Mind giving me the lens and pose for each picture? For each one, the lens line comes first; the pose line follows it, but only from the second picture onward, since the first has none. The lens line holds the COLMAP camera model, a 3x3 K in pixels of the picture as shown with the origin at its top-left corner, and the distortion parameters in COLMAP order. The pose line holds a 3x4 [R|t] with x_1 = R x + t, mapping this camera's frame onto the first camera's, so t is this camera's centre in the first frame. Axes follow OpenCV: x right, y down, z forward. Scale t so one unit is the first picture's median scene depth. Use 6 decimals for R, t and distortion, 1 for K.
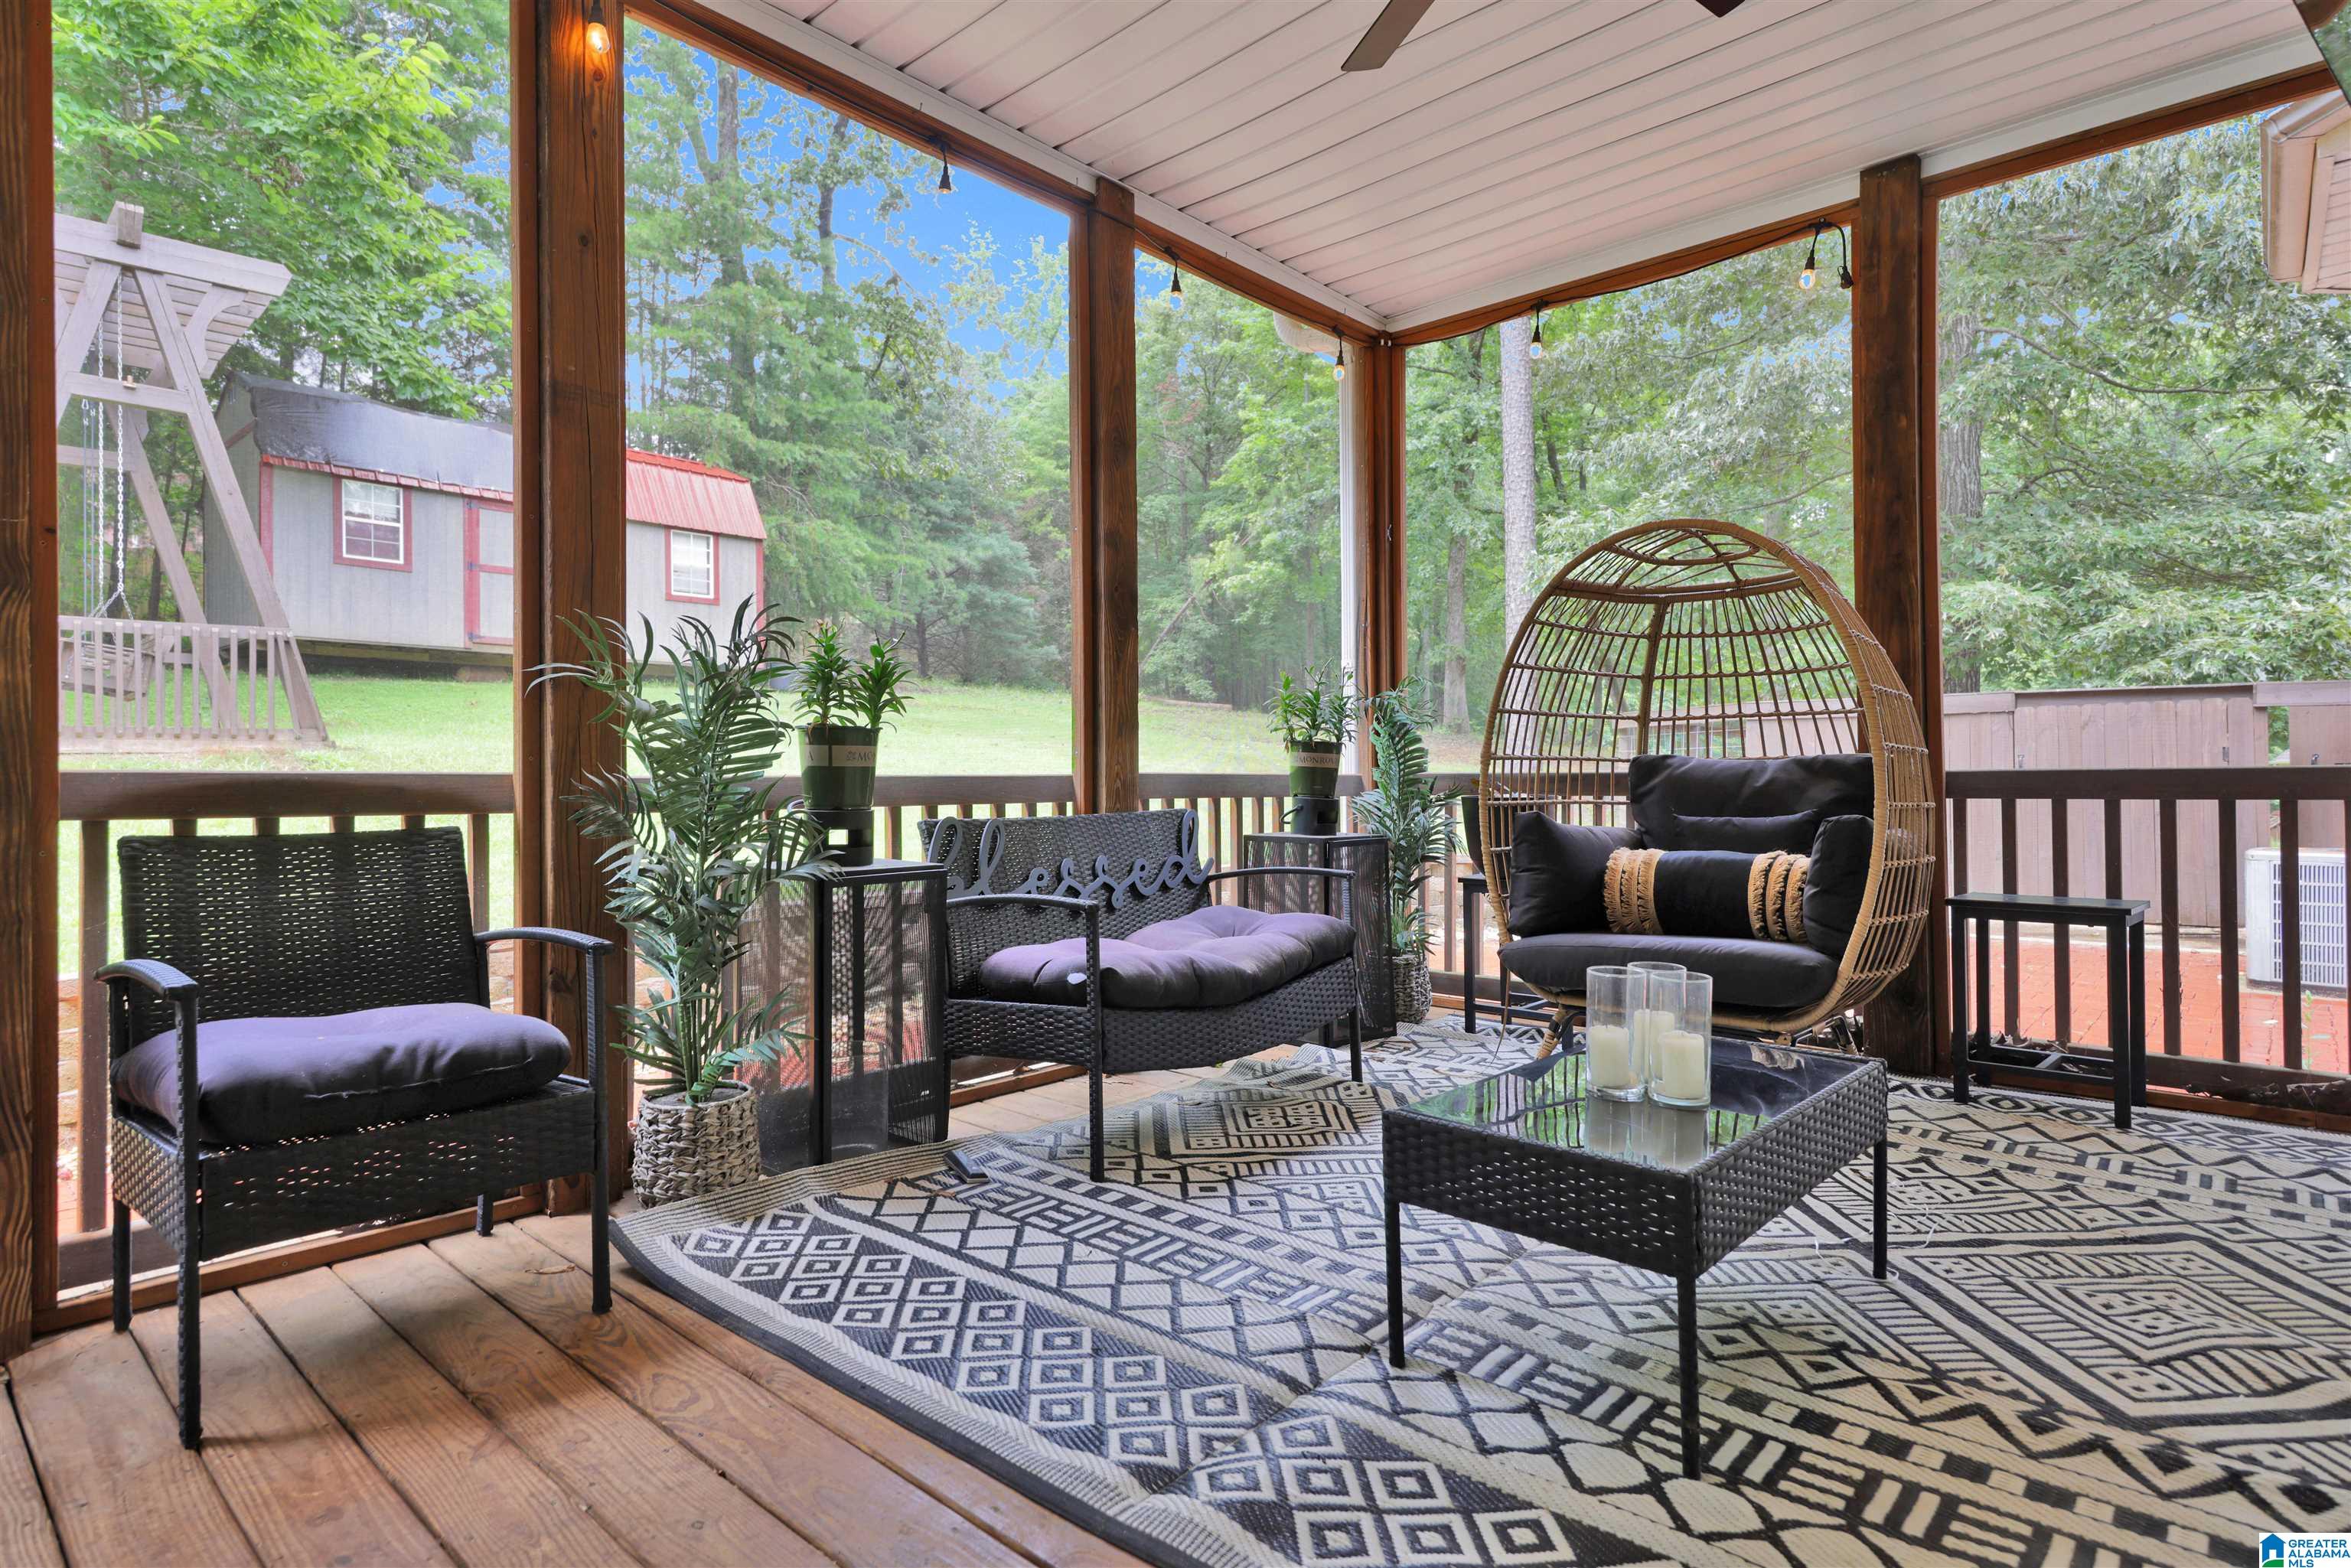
lens RADIAL K [[1244.0, 0, 1171.5], [0, 1244.0, 778.5], [0, 0, 1]] dist [0.017889, -0.006937]
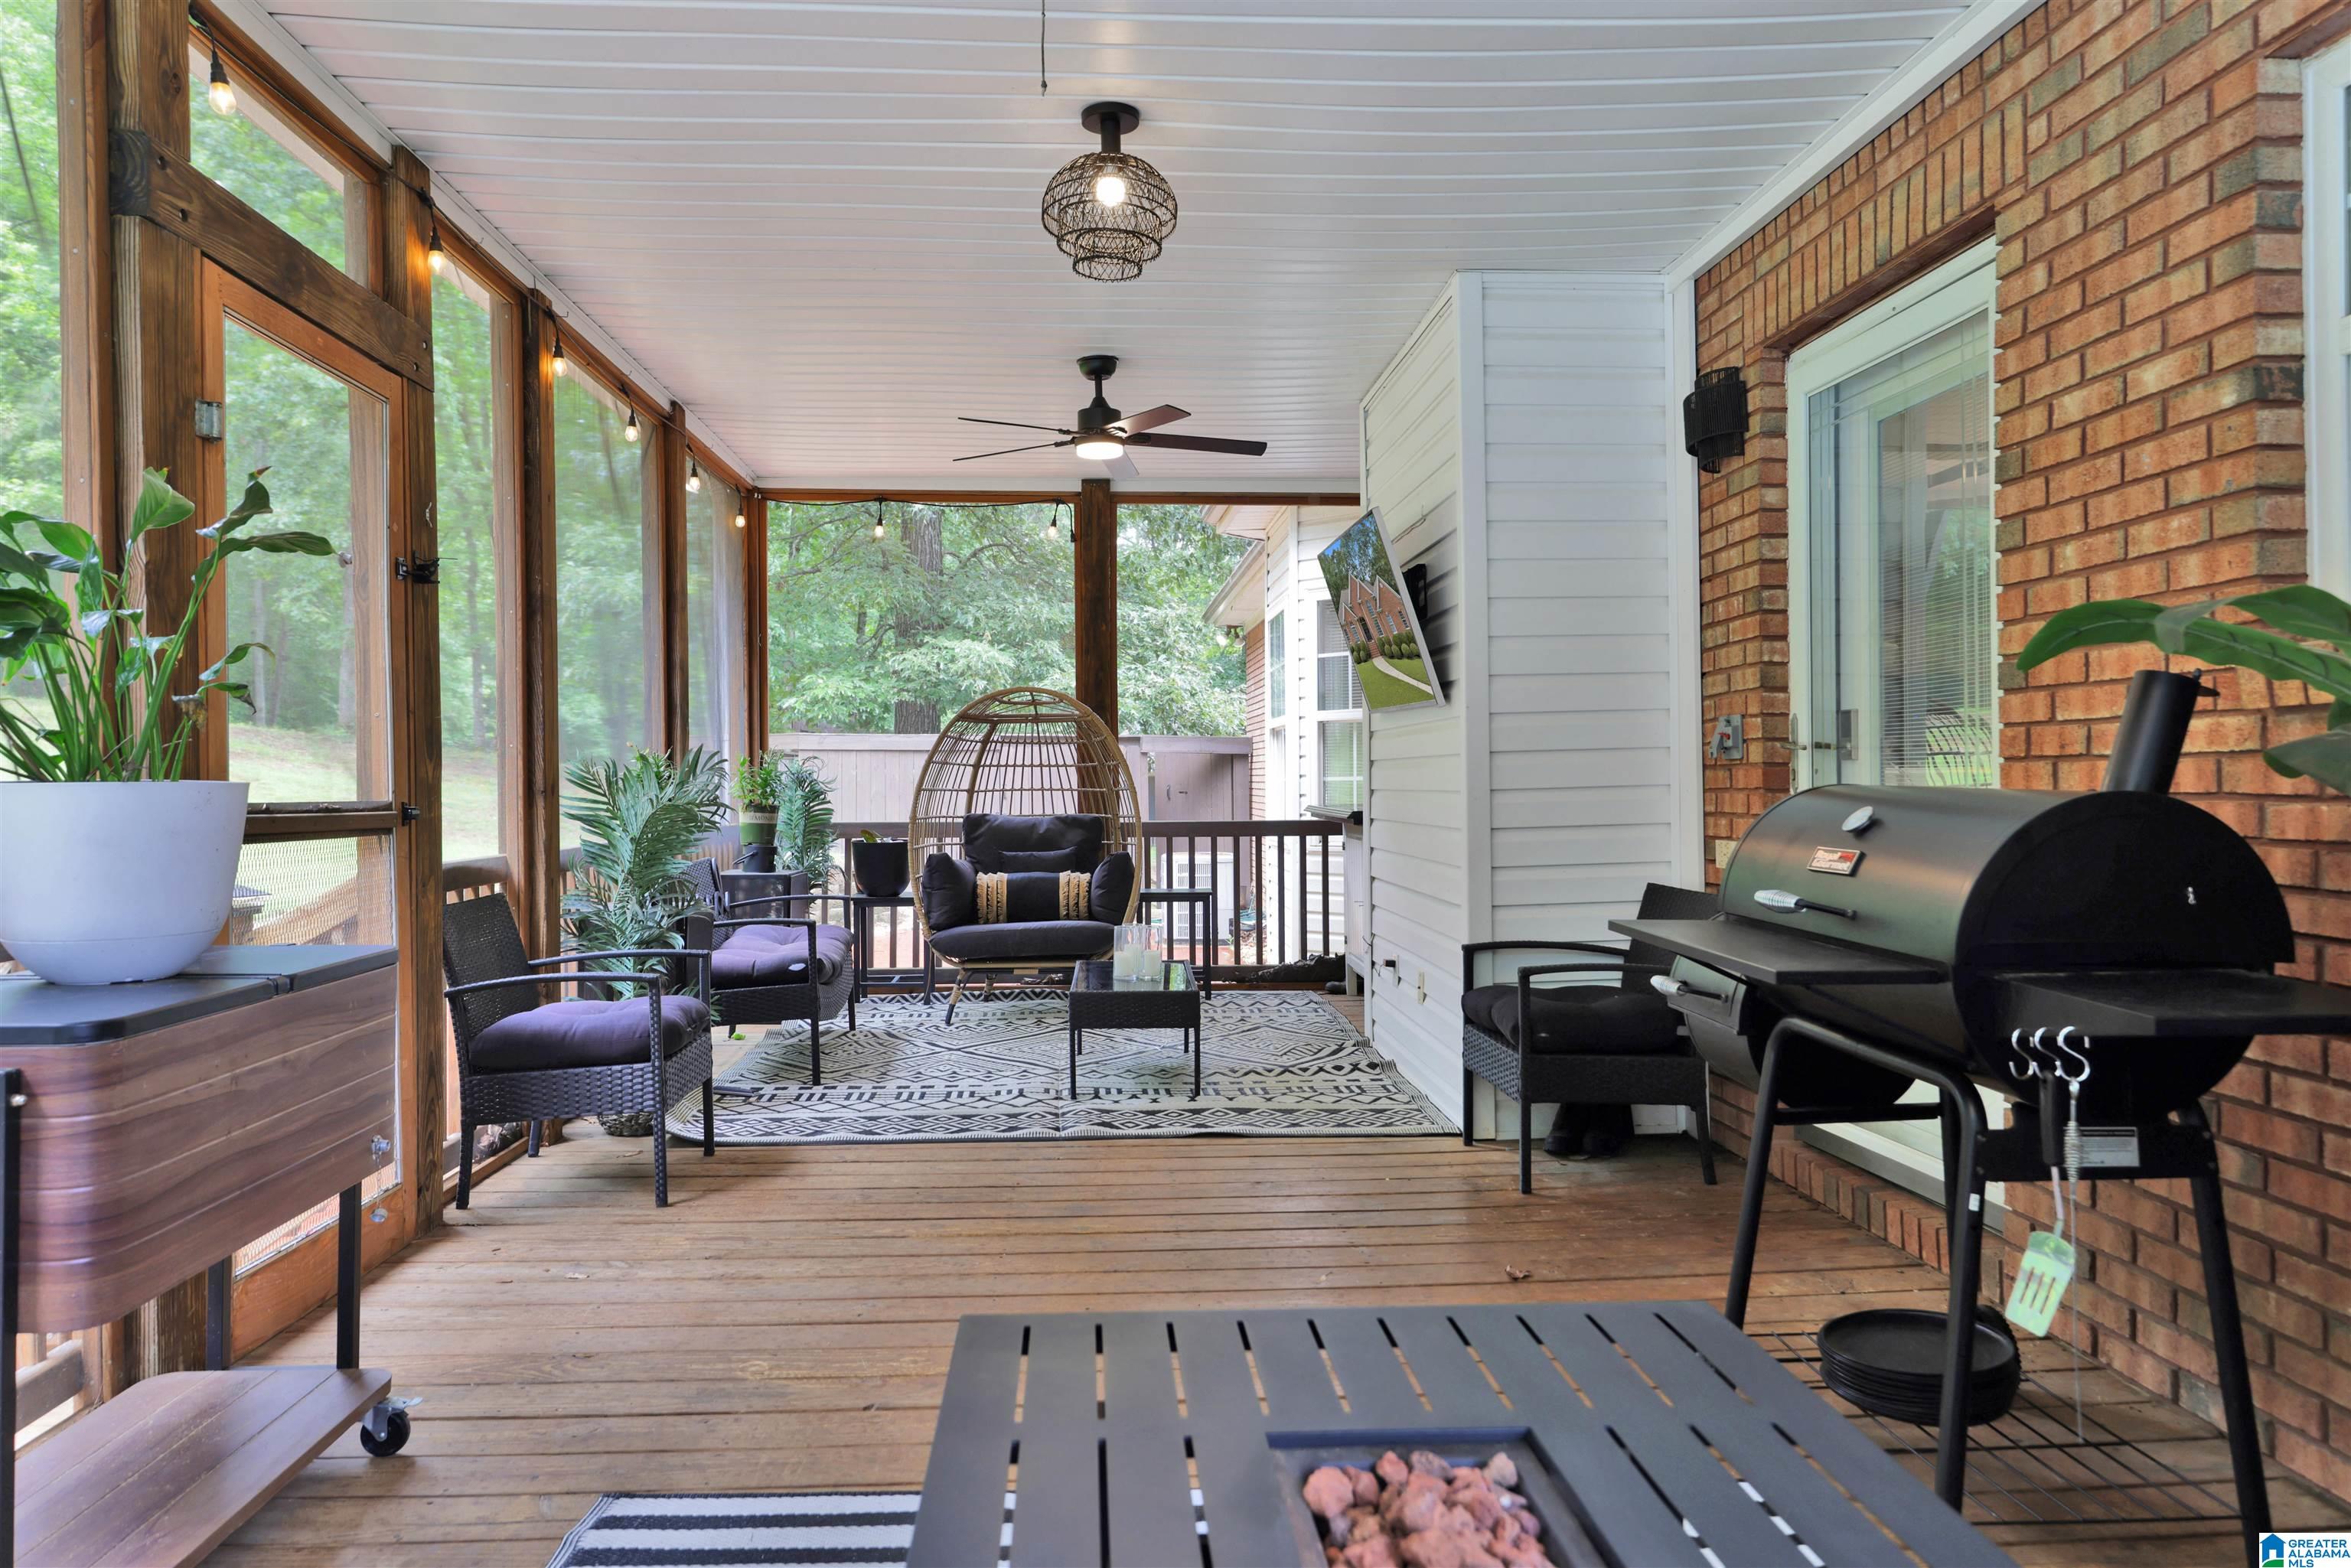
lens RADIAL K [[1503.7, 0, 1167.9], [0, 1503.7, 775.1], [0, 0, 1]] dist [0.014875, -0.003431]
pose [[0.700893, 0.004995, 0.713249, -0.789022], [-0.002411, 0.999986, -0.004634, -0.057577], [-0.713262, 0.001528, 0.700895, -0.508817]]
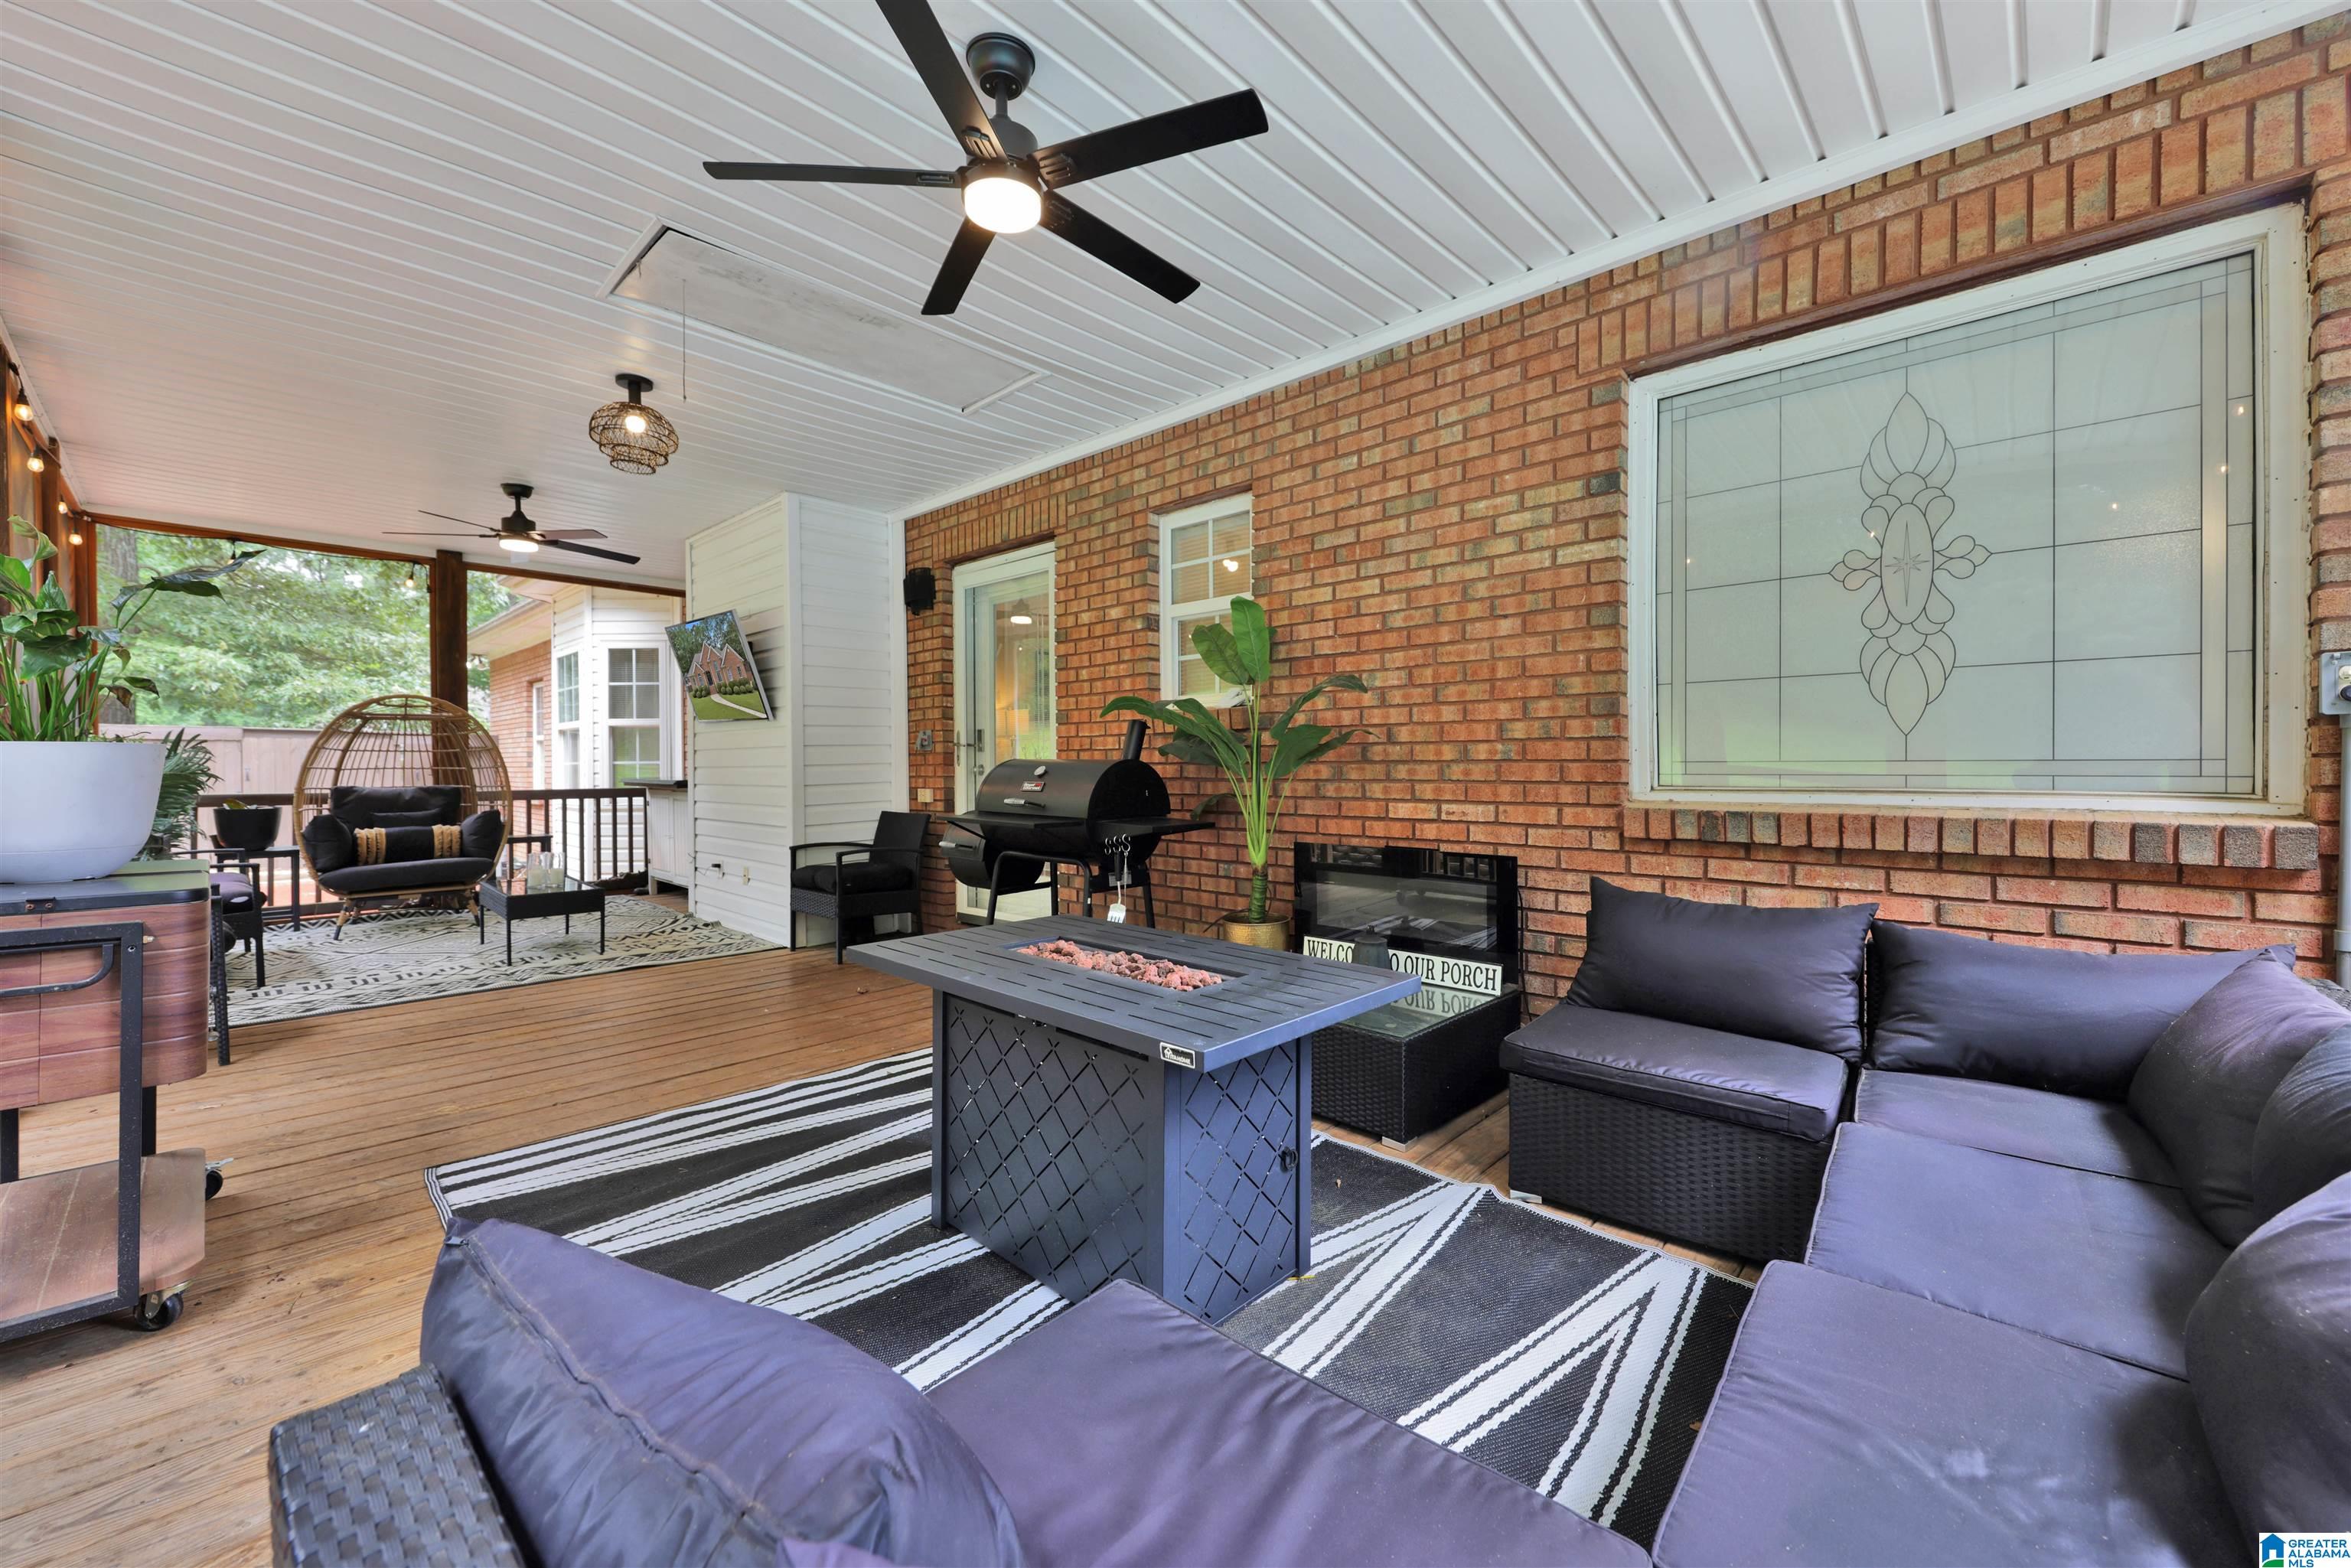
lens RADIAL K [[897.9, 0, 1183.1], [0, 897.9, 773.4], [0, 0, 1]] dist [-0.007720, -0.000380]
pose [[0.007949, -0.001178, 0.999968, -1.102174], [-0.001367, 0.999998, 0.001189, -0.042622], [-0.999967, -0.001376, 0.007947, -0.446144]]
